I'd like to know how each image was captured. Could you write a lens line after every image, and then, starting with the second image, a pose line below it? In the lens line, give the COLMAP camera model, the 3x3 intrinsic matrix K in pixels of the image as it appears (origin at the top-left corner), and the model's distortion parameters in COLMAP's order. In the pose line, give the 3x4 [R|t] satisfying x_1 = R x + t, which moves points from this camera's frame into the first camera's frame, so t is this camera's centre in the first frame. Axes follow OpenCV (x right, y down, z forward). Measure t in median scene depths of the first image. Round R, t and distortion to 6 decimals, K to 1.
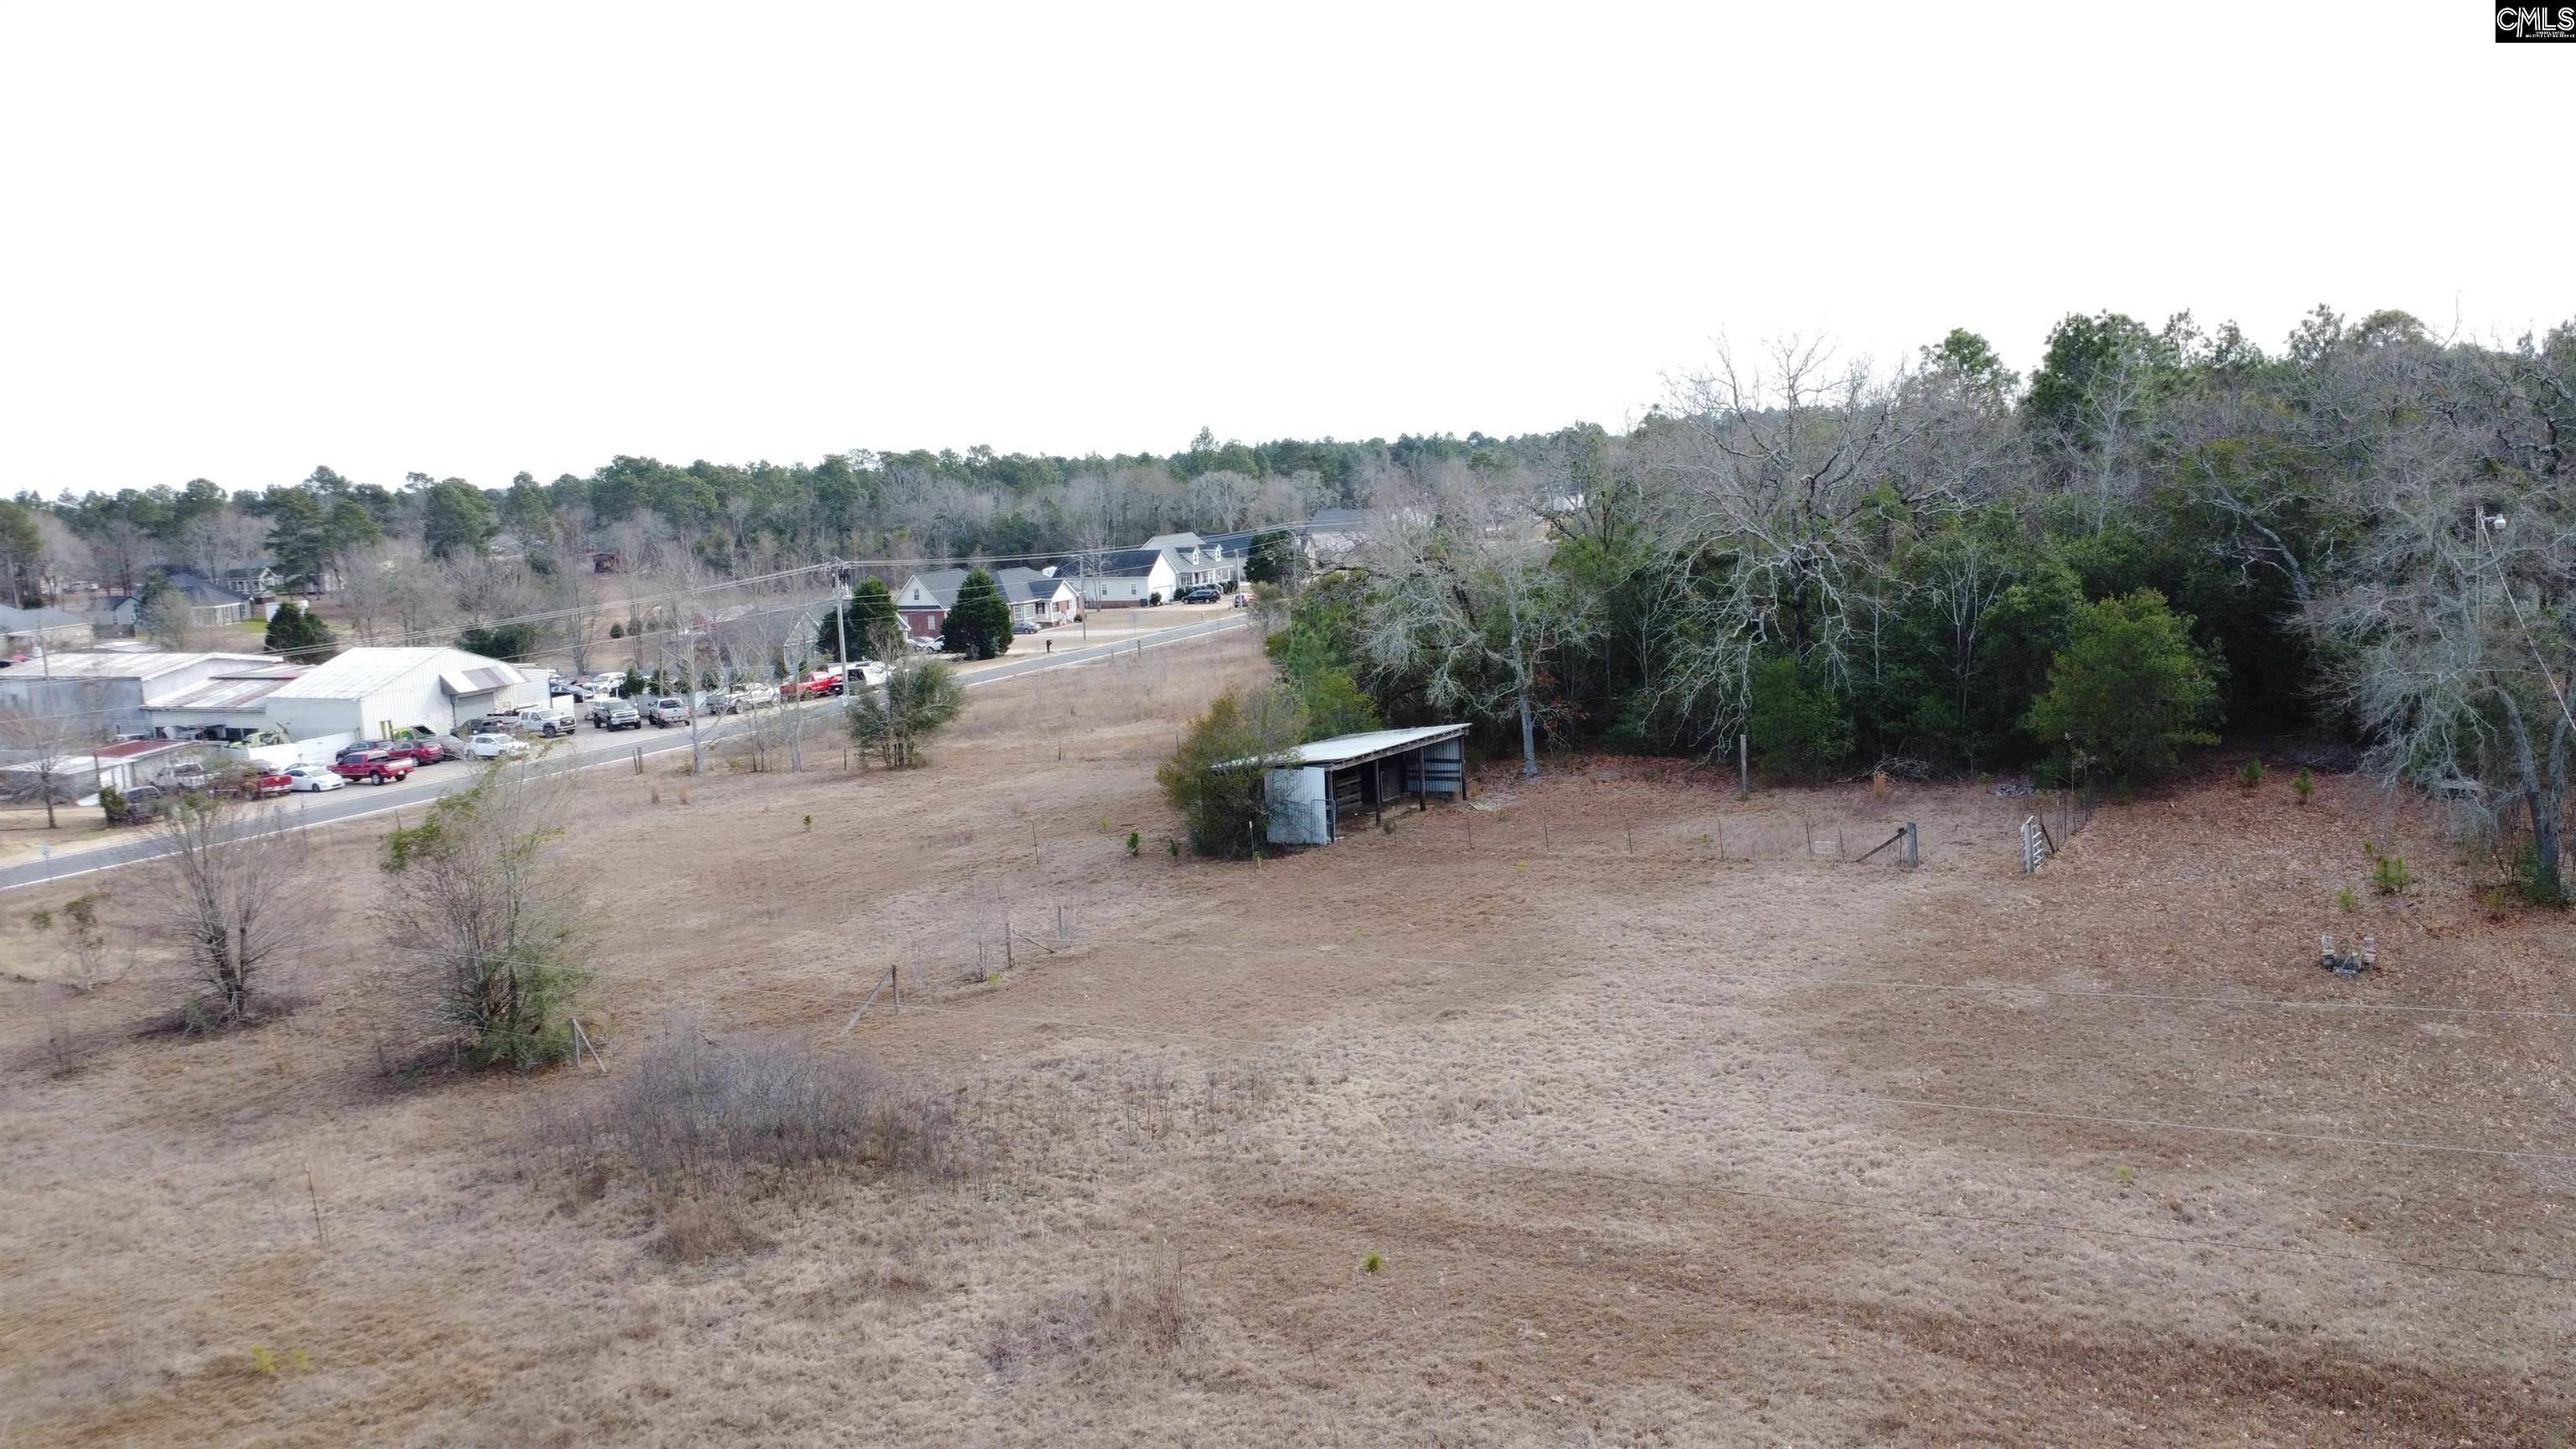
lens RADIAL K [[1915.1, 0, 1300.6], [0, 1915.1, 709.8], [0, 0, 1]] dist [0.001024, -0.005004]
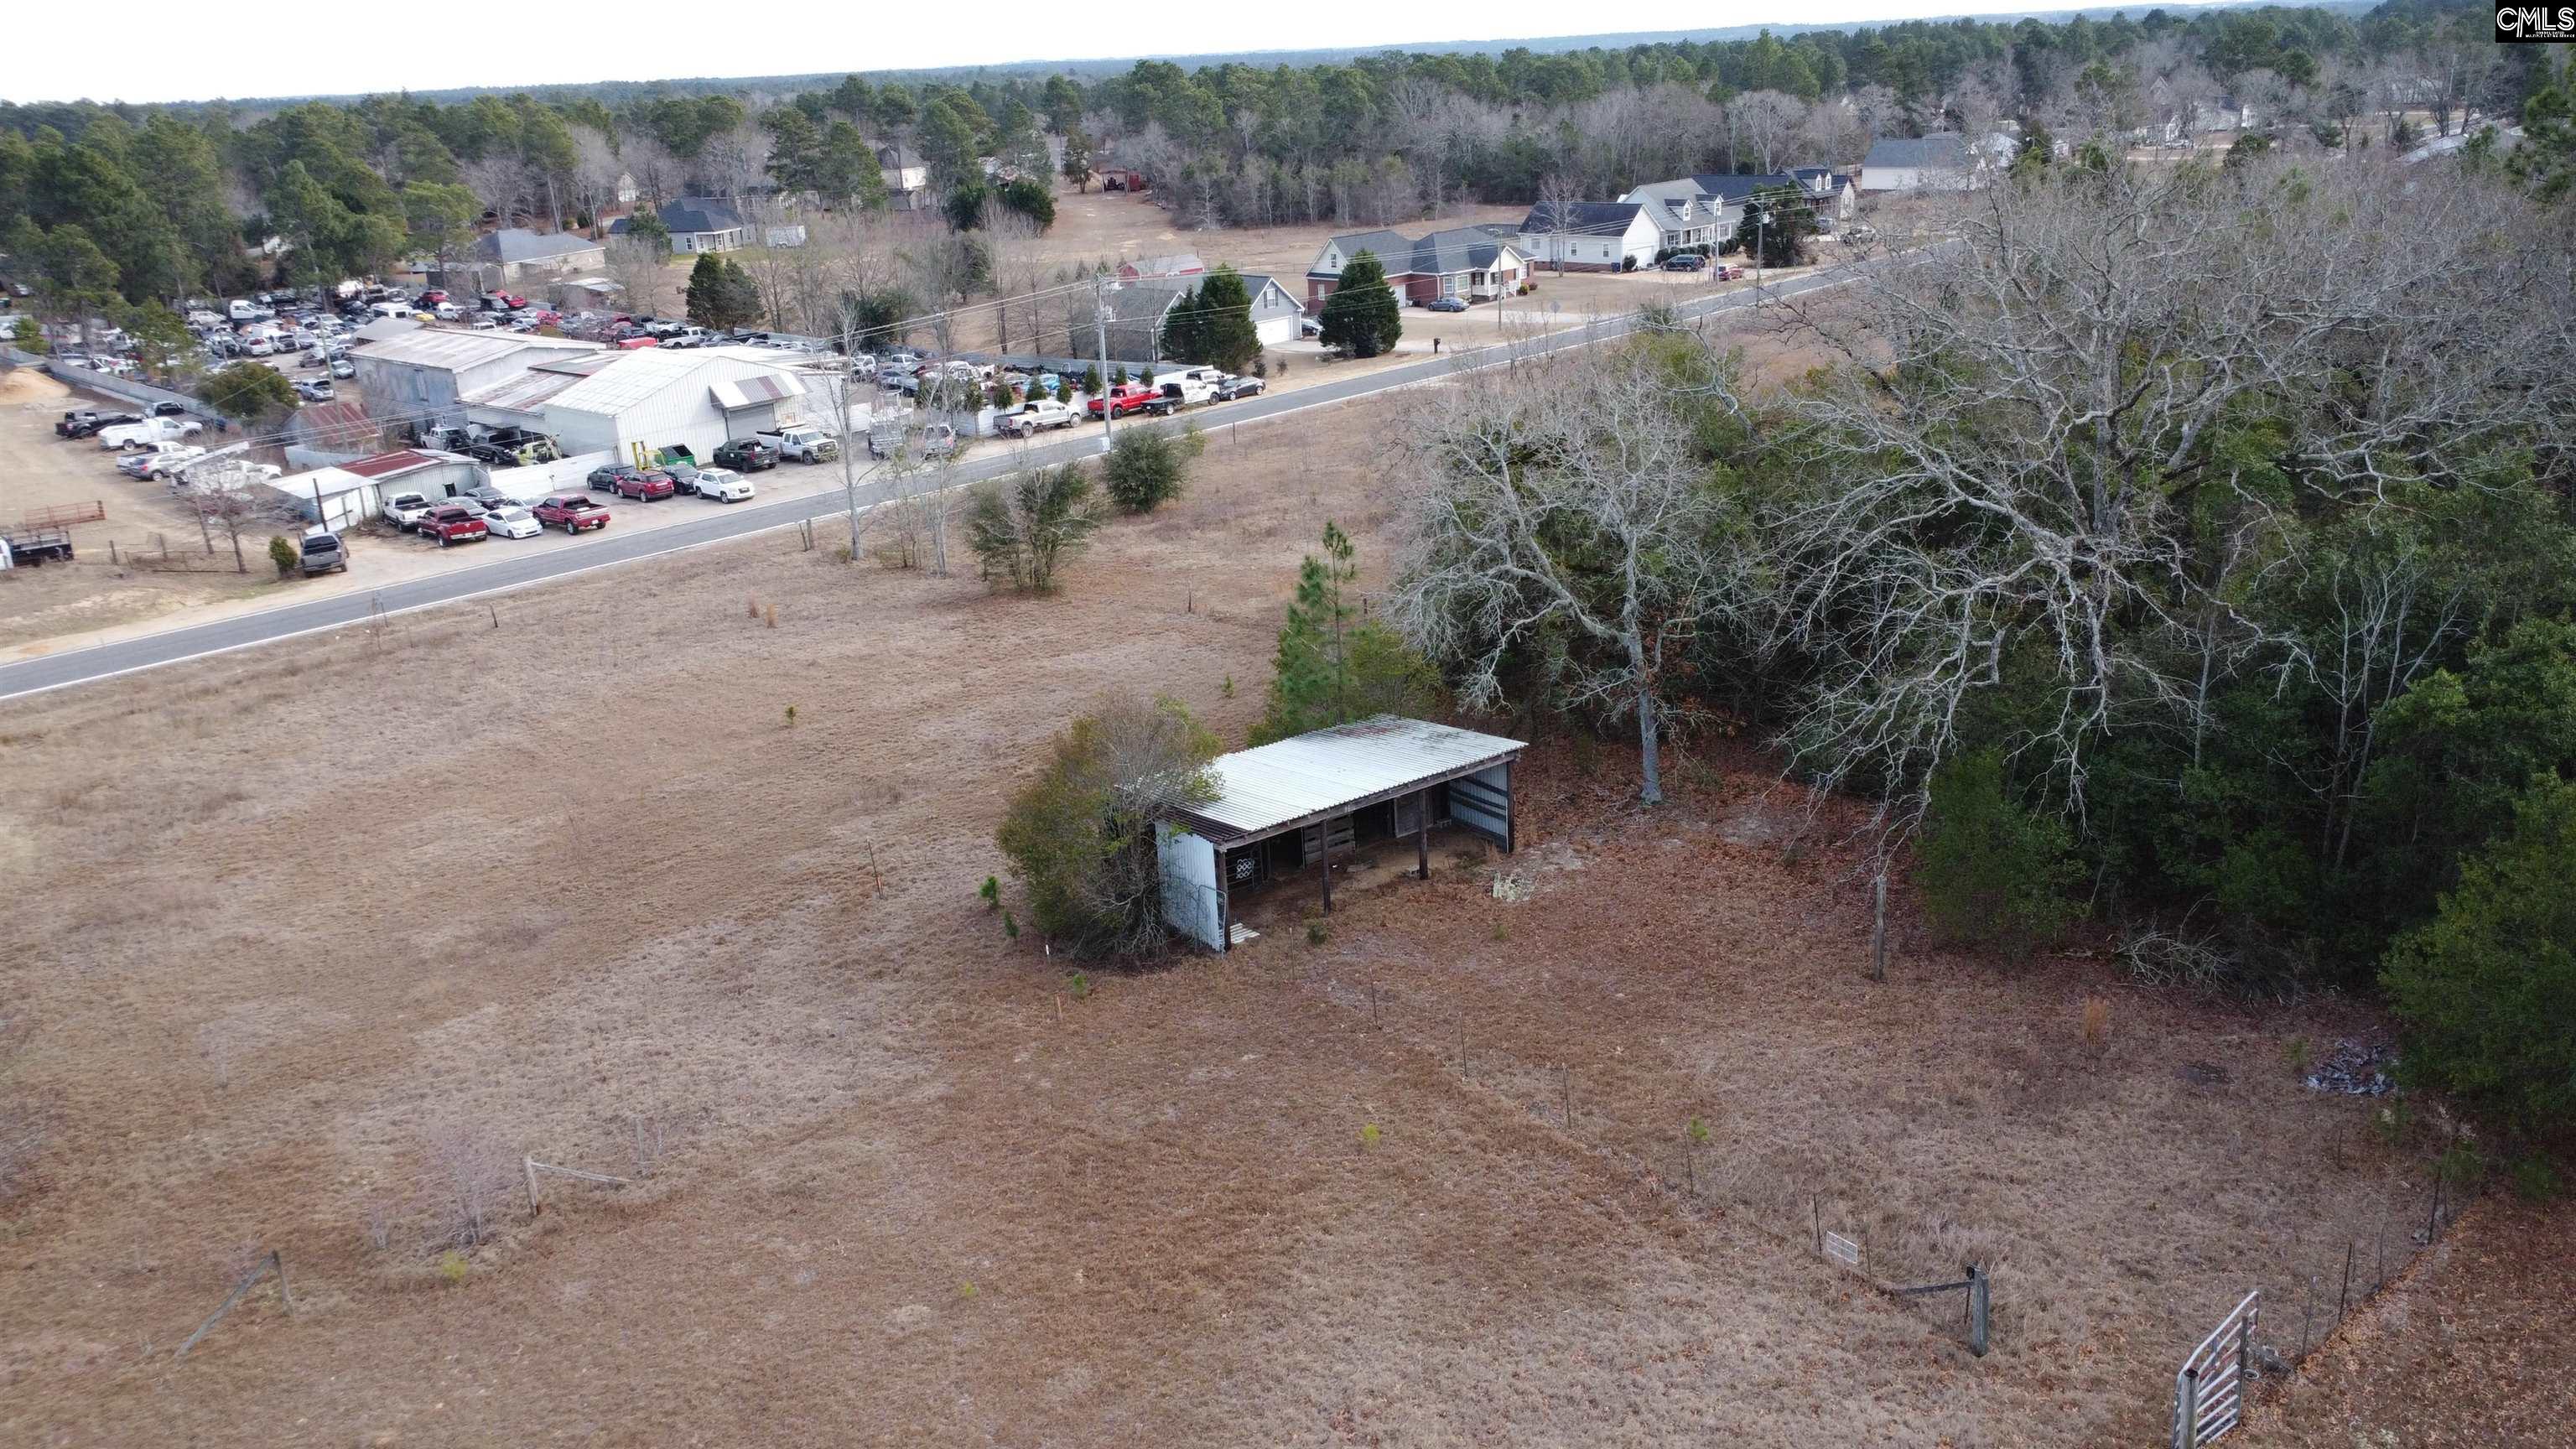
lens RADIAL K [[1915.1, 0, 1293.0], [0, 1915.1, 738.9], [0, 0, 1]] dist [0.001024, -0.005004]
pose [[0.947060, 0.109746, -0.301718, 0.070579], [-0.038946, 0.972093, 0.231340, -0.047651], [0.318686, -0.207342, 0.924904, 0.122907]]
